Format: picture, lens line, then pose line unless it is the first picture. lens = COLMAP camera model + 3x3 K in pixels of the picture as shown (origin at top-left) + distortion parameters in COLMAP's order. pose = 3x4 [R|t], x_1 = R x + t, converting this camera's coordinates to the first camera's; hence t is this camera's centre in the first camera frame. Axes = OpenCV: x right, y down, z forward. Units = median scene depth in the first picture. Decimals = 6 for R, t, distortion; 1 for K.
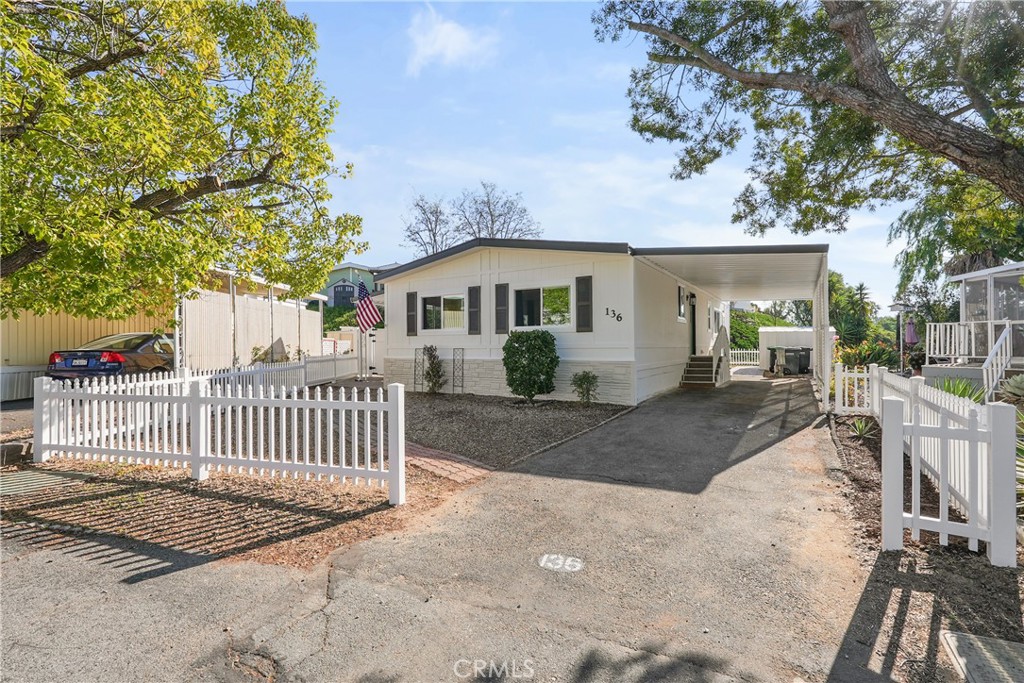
lens RADIAL K [[457.8, 0, 517.6], [0, 457.8, 340.0], [0, 0, 1]] dist [-0.007500, 0.004258]
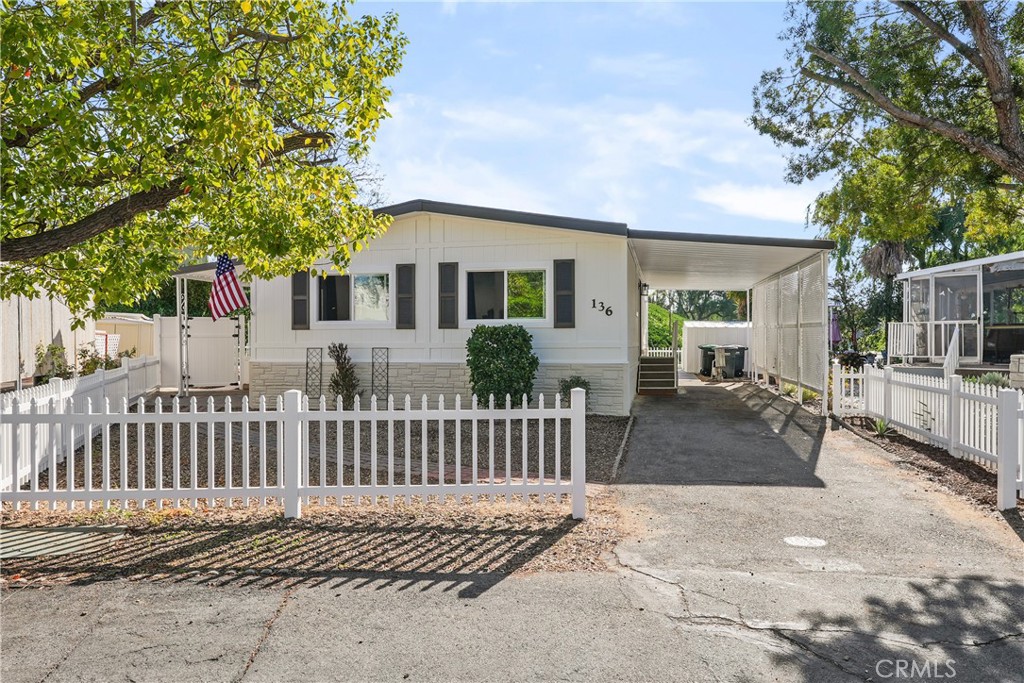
lens RADIAL K [[669.9, 0, 513.4], [0, 669.9, 340.5], [0, 0, 1]] dist [-0.005395, 0.002336]
pose [[0.945299, 0.004118, 0.326178, -0.334479], [-0.007538, 0.999929, 0.009222, -0.005598], [-0.326117, -0.011176, 0.945263, -0.095164]]
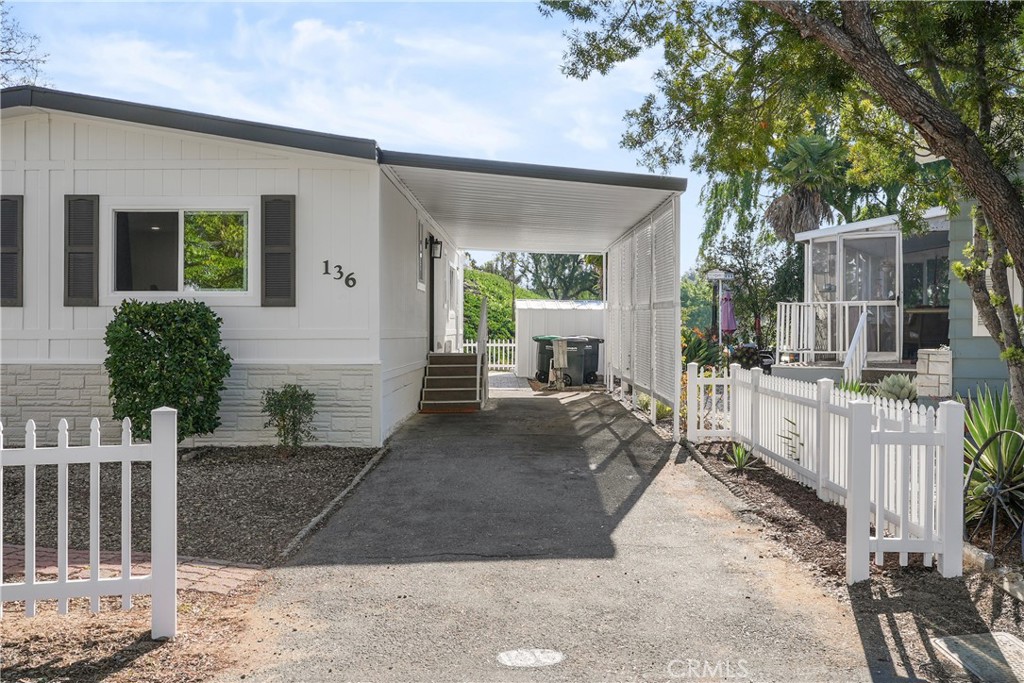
lens RADIAL K [[1017.5, 0, 514.8], [0, 1017.5, 324.3], [0, 0, 1]] dist [-0.009104, 0.000000]
pose [[0.855617, 0.008904, 0.517533, -0.211667], [-0.011660, 0.999930, 0.002073, -0.003510], [-0.517479, -0.007808, 0.855660, -0.082902]]
